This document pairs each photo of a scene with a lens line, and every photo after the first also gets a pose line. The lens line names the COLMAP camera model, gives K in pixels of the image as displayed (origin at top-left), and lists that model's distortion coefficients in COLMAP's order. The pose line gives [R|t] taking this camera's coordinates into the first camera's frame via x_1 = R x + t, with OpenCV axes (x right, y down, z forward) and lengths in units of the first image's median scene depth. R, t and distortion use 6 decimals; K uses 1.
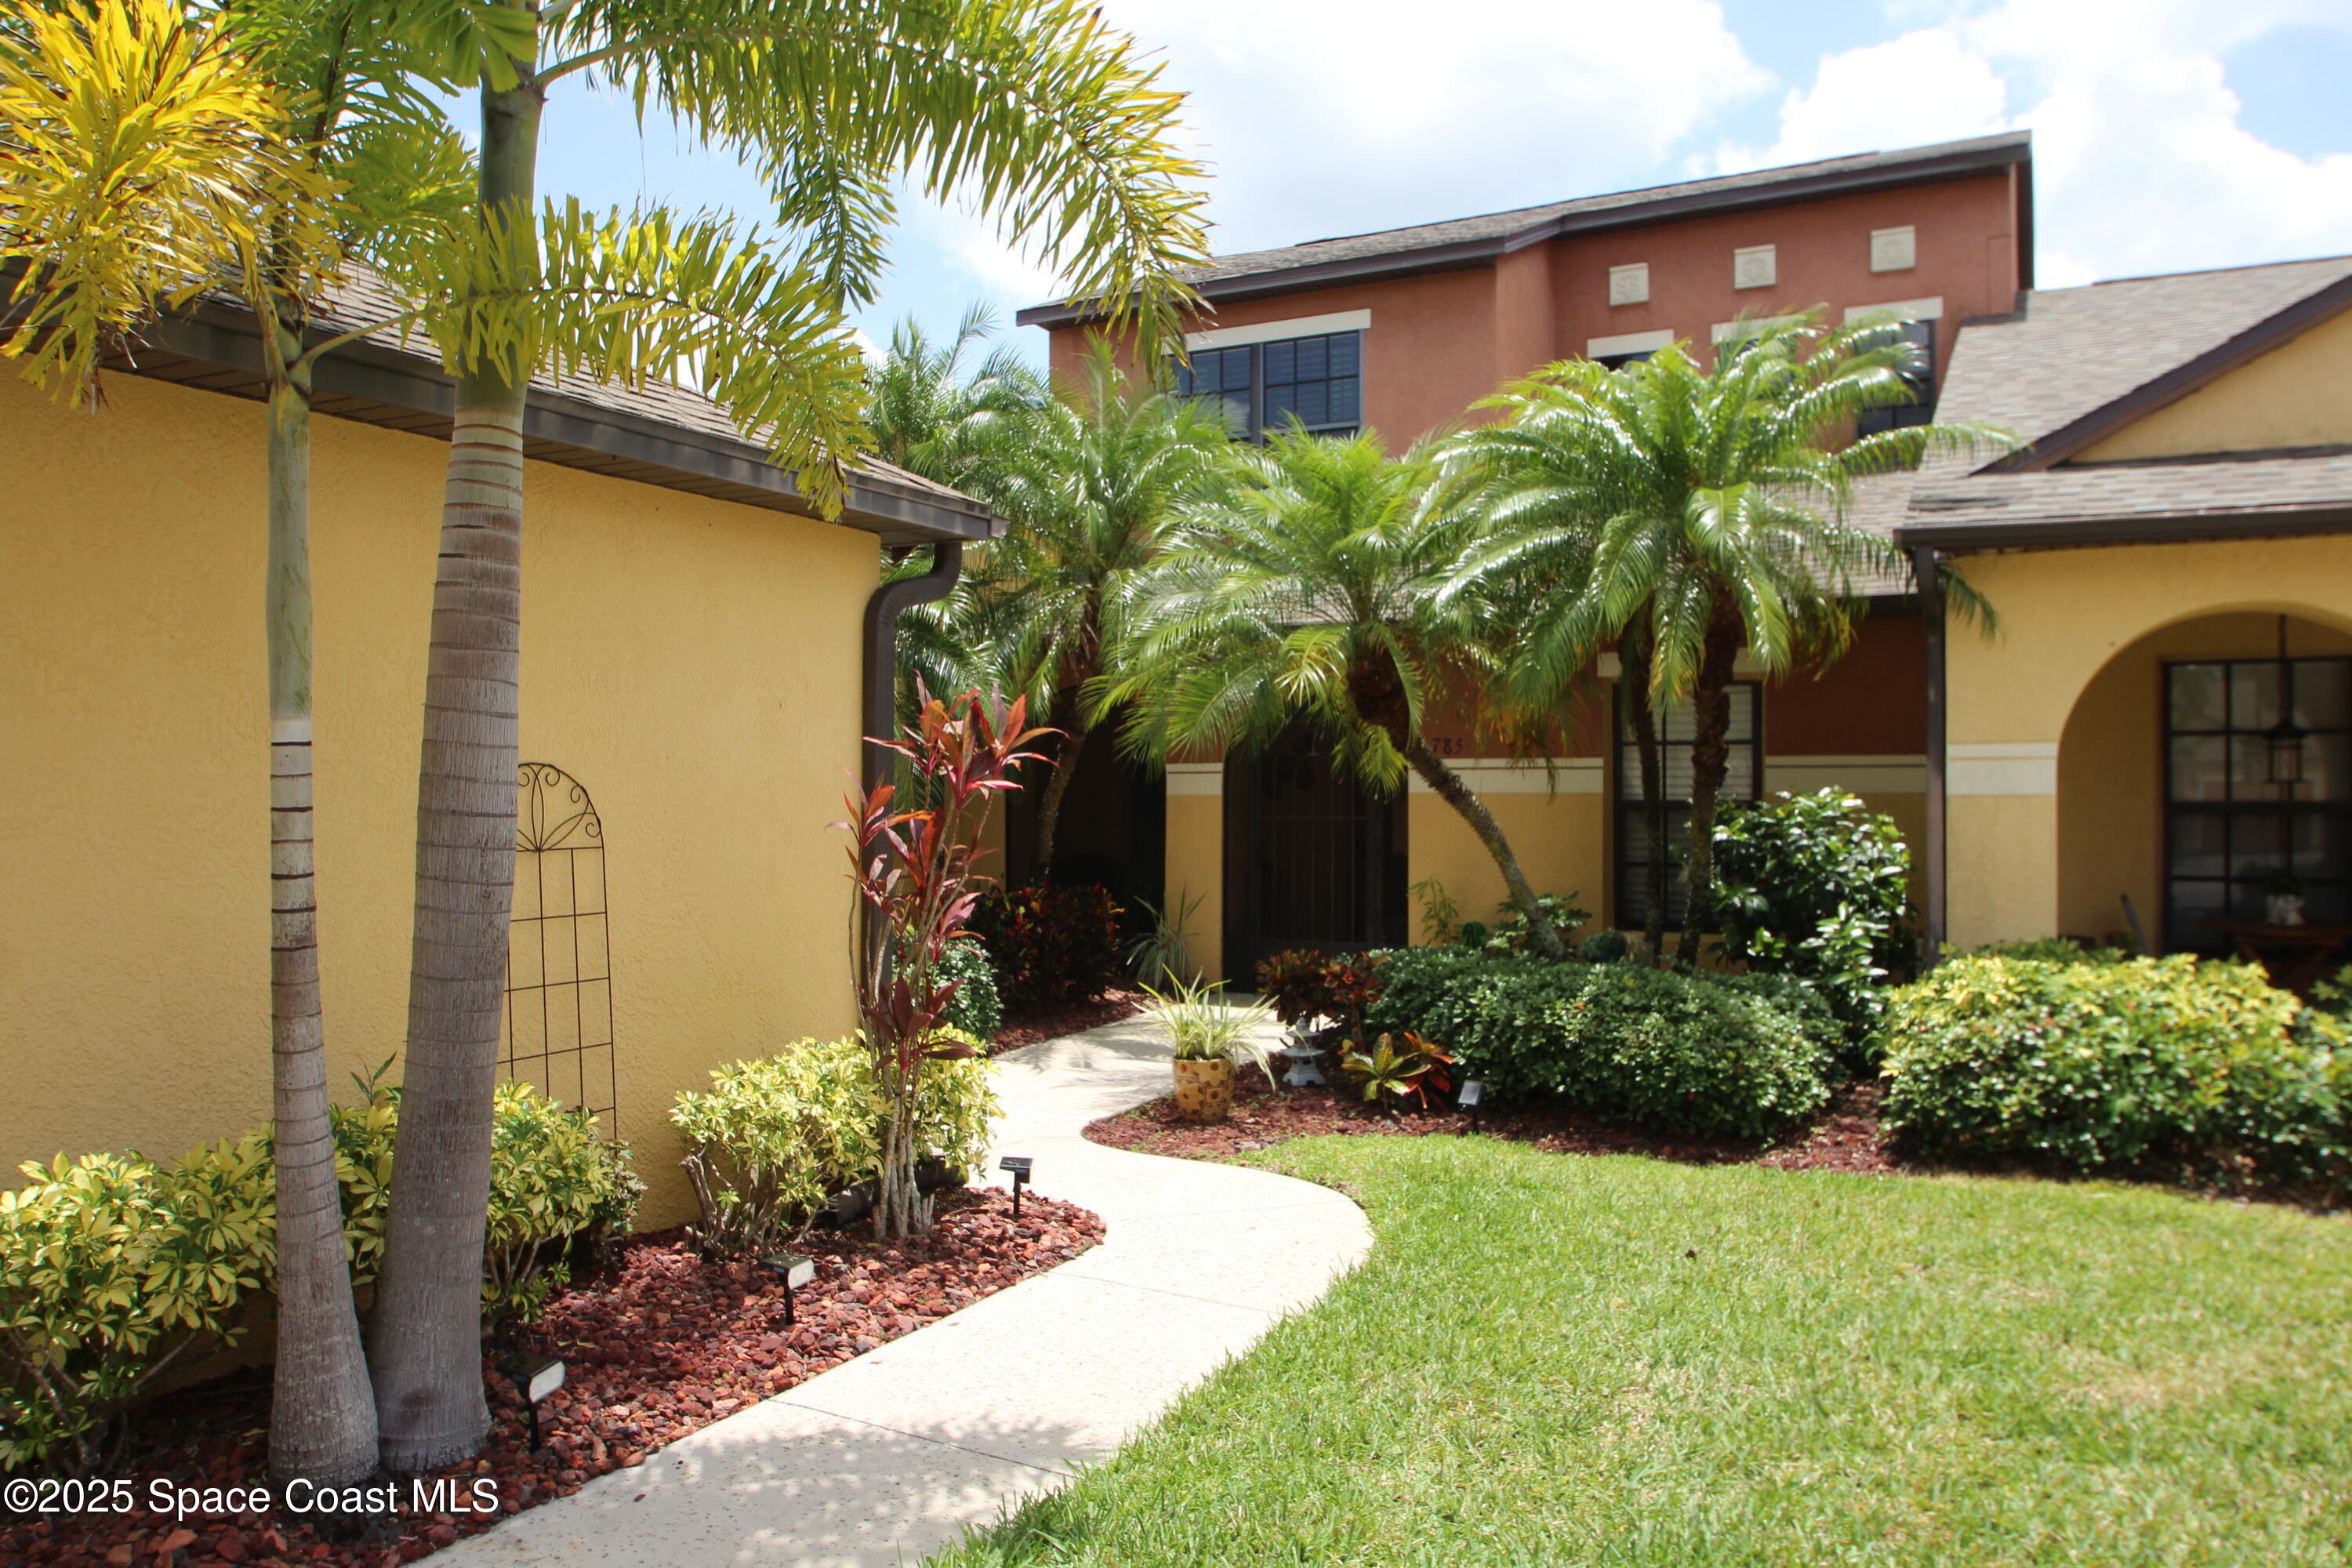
lens RADIAL K [[1697.1, 0, 1176.0], [0, 1697.1, 784.0], [0, 0, 1]] dist [-0.033293, 0.005798]
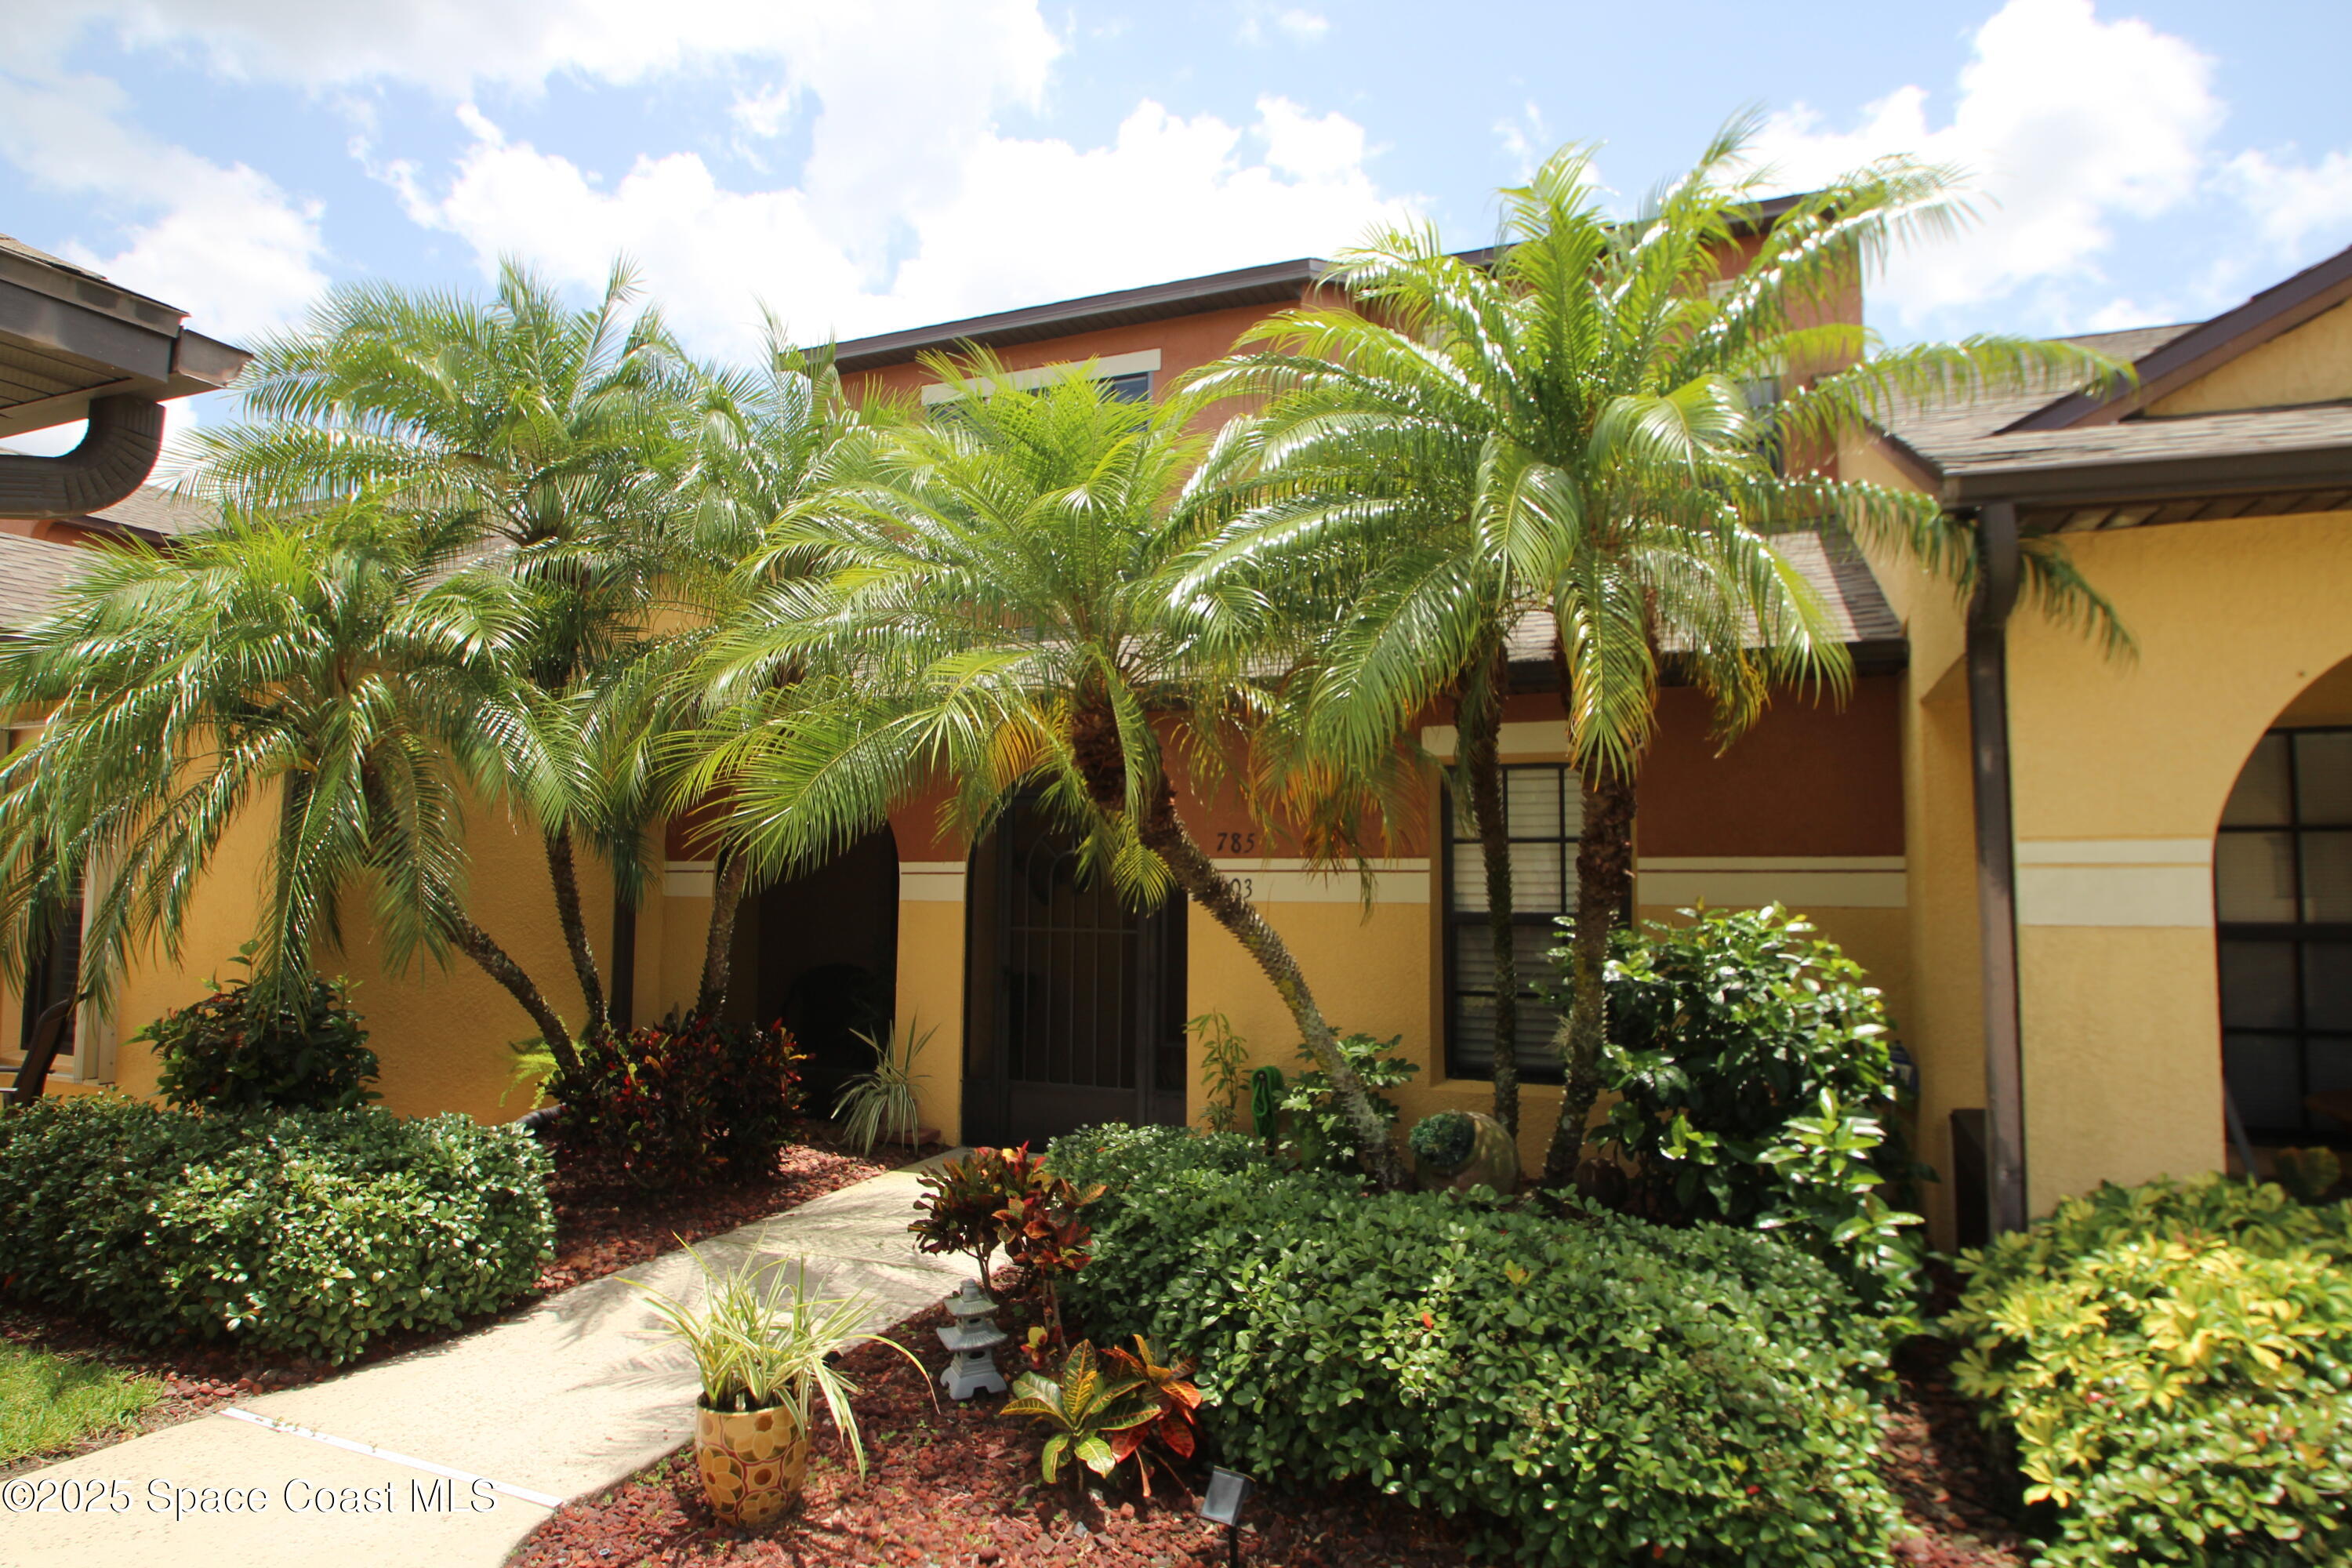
lens RADIAL K [[1374.3, 0, 1176.0], [0, 1374.3, 784.0], [0, 0, 1]] dist [-0.019927, 0.000228]
pose [[0.996270, 0.010220, 0.085680, 0.113320], [-0.004500, 0.997764, -0.066687, -0.009651], [-0.086170, 0.066053, 0.994088, 0.530147]]
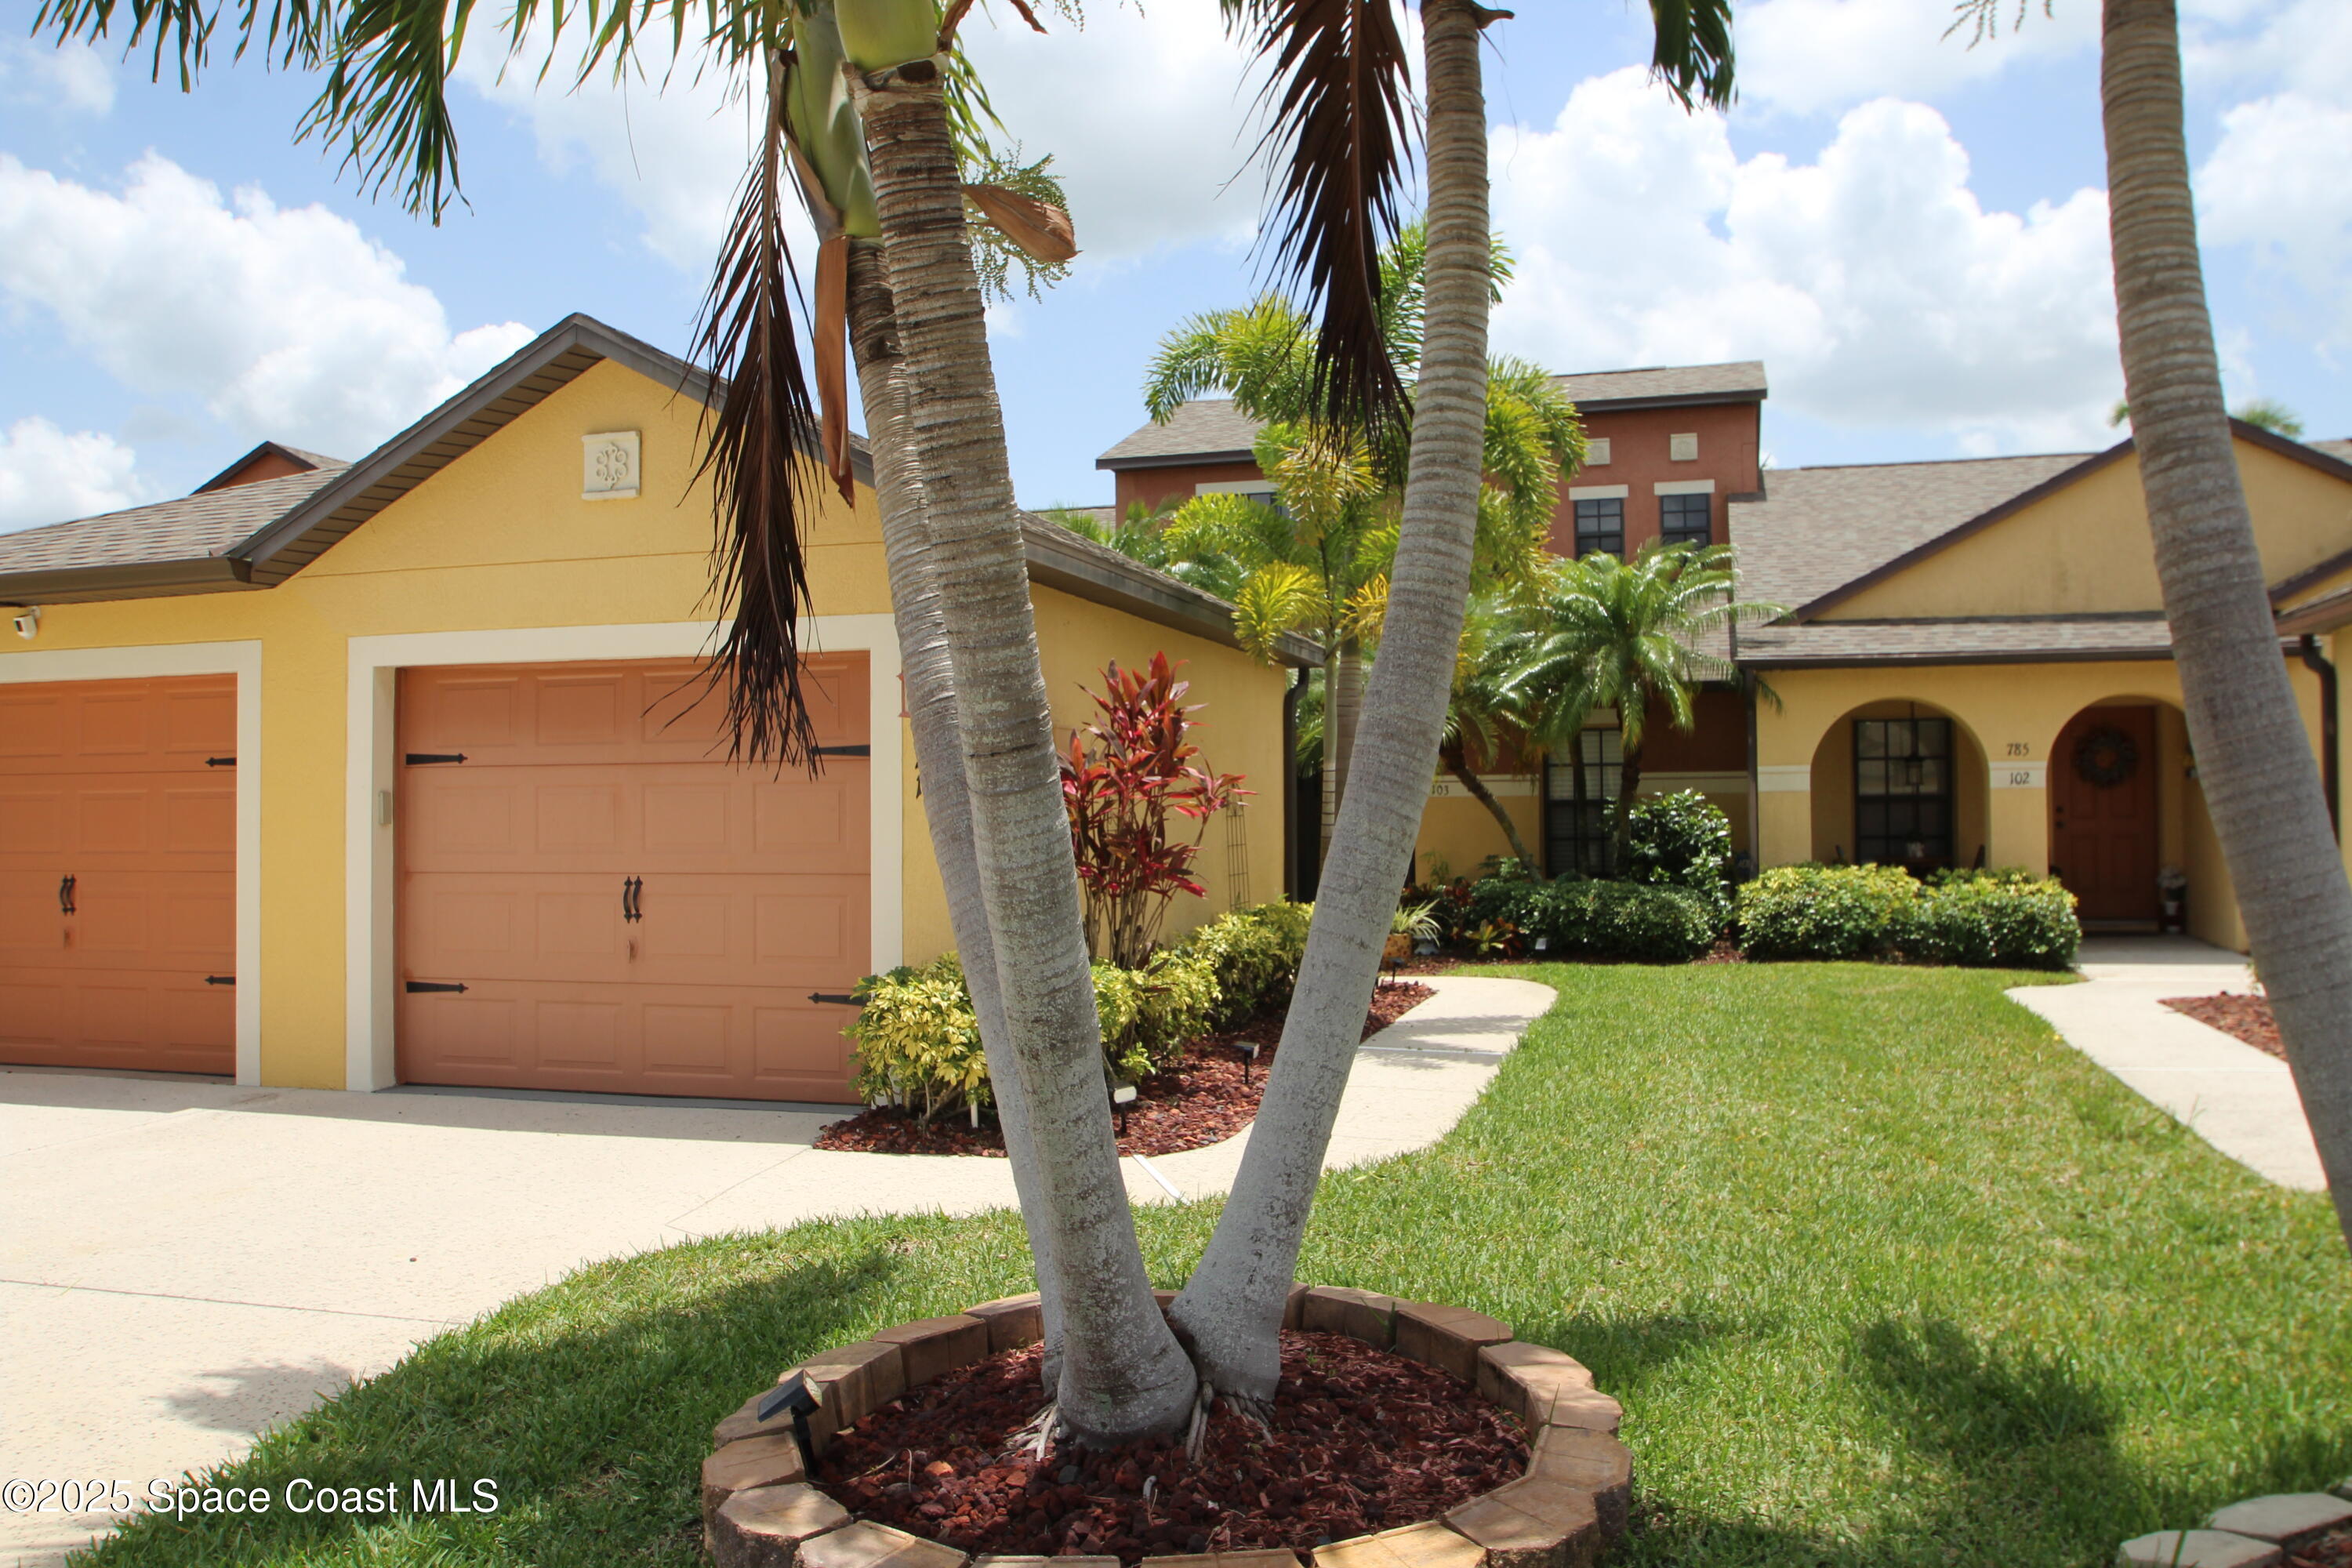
lens RADIAL K [[1816.0, 0, 1176.0], [0, 1816.0, 784.0], [0, 0, 1]] dist [-0.045610, 0.008165]
pose [[0.981993, -0.008026, 0.188748, -0.603778], [0.010254, 0.999889, -0.010830, 0.013705], [-0.188640, 0.012571, 0.981966, -0.938403]]
